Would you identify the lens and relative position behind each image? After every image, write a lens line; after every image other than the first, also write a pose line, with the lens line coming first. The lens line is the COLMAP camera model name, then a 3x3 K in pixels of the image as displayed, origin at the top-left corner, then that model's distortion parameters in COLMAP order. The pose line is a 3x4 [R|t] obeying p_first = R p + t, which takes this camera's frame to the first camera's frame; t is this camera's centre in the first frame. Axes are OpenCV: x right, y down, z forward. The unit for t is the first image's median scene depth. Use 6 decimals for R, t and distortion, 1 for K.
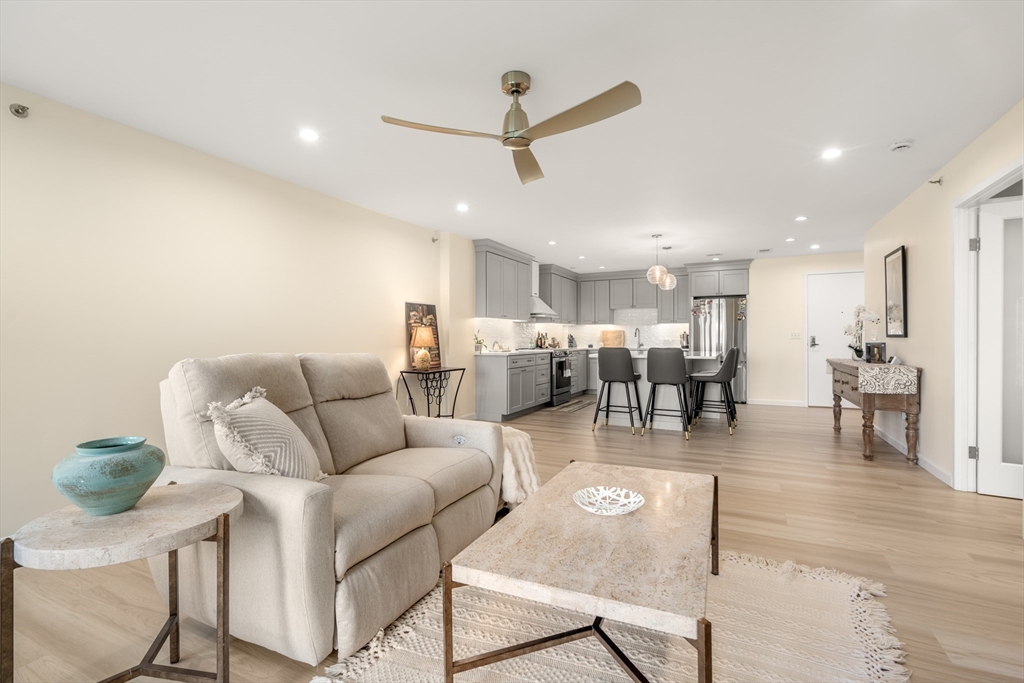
lens RADIAL K [[480.6, 0, 511.4], [0, 480.6, 334.0], [0, 0, 1]] dist [0.000840, 0.000045]
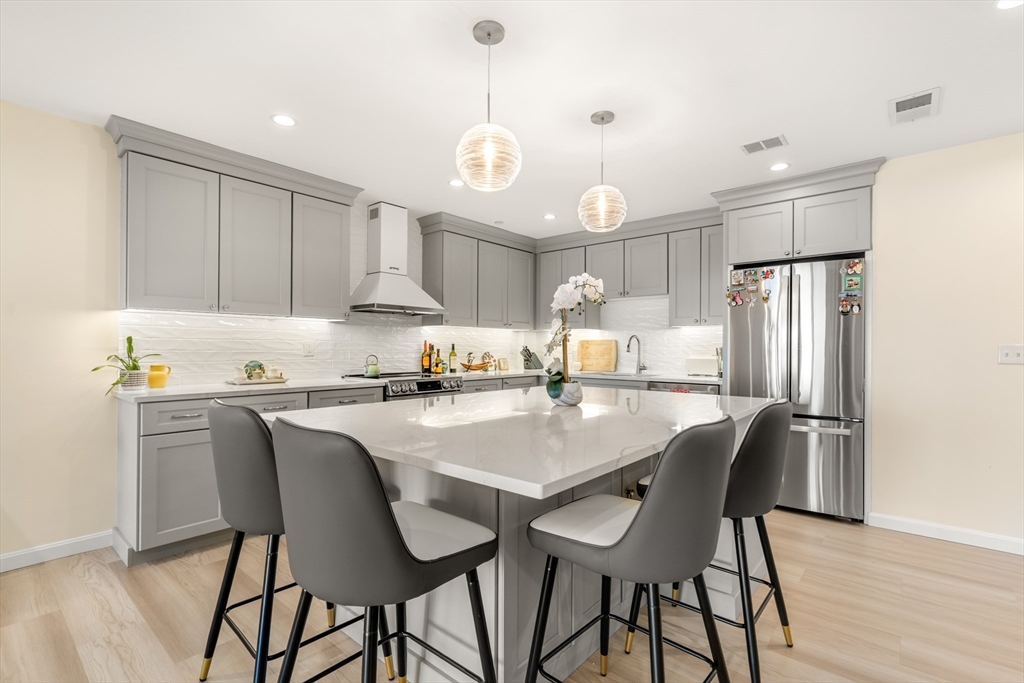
lens RADIAL K [[476.5, 0, 514.2], [0, 476.5, 348.1], [0, 0, 1]] dist [-0.000212, -0.000112]
pose [[0.967288, 0.005298, -0.253624, 0.293668], [-0.003539, 0.999966, 0.007388, -0.002617], [0.253654, -0.006249, 0.967275, 0.518405]]
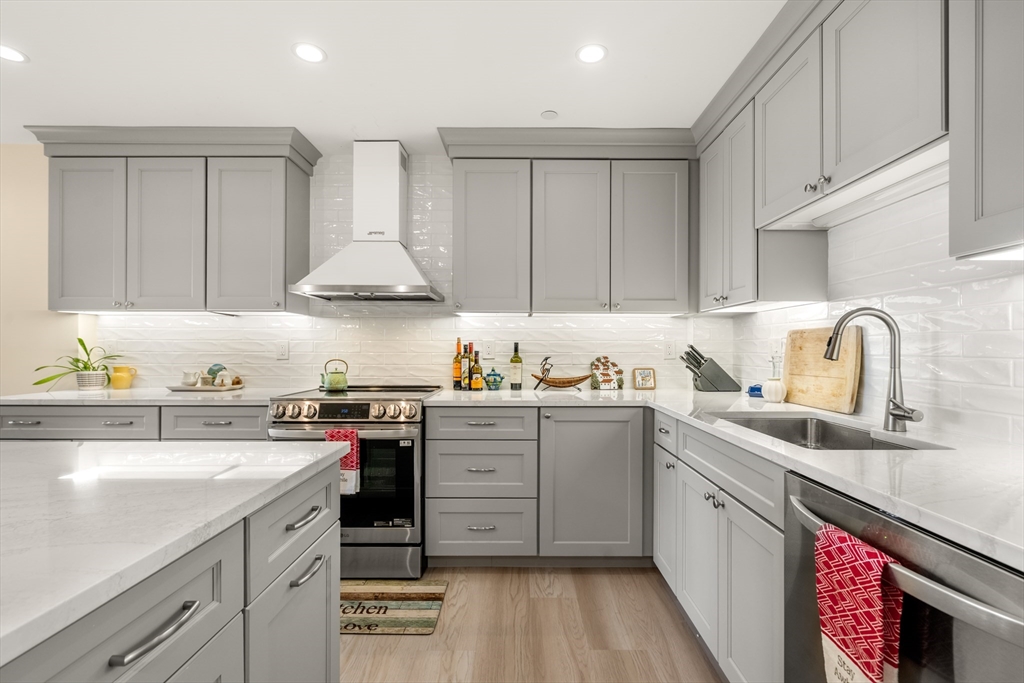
lens RADIAL K [[476.5, 0, 514.2], [0, 476.5, 348.1], [0, 0, 1]] dist [-0.000212, -0.000112]
pose [[0.430607, 0.002370, -0.902537, 0.394531], [0.003619, 0.999984, 0.004352, -0.000690], [0.902532, -0.005140, 0.430591, 0.905269]]
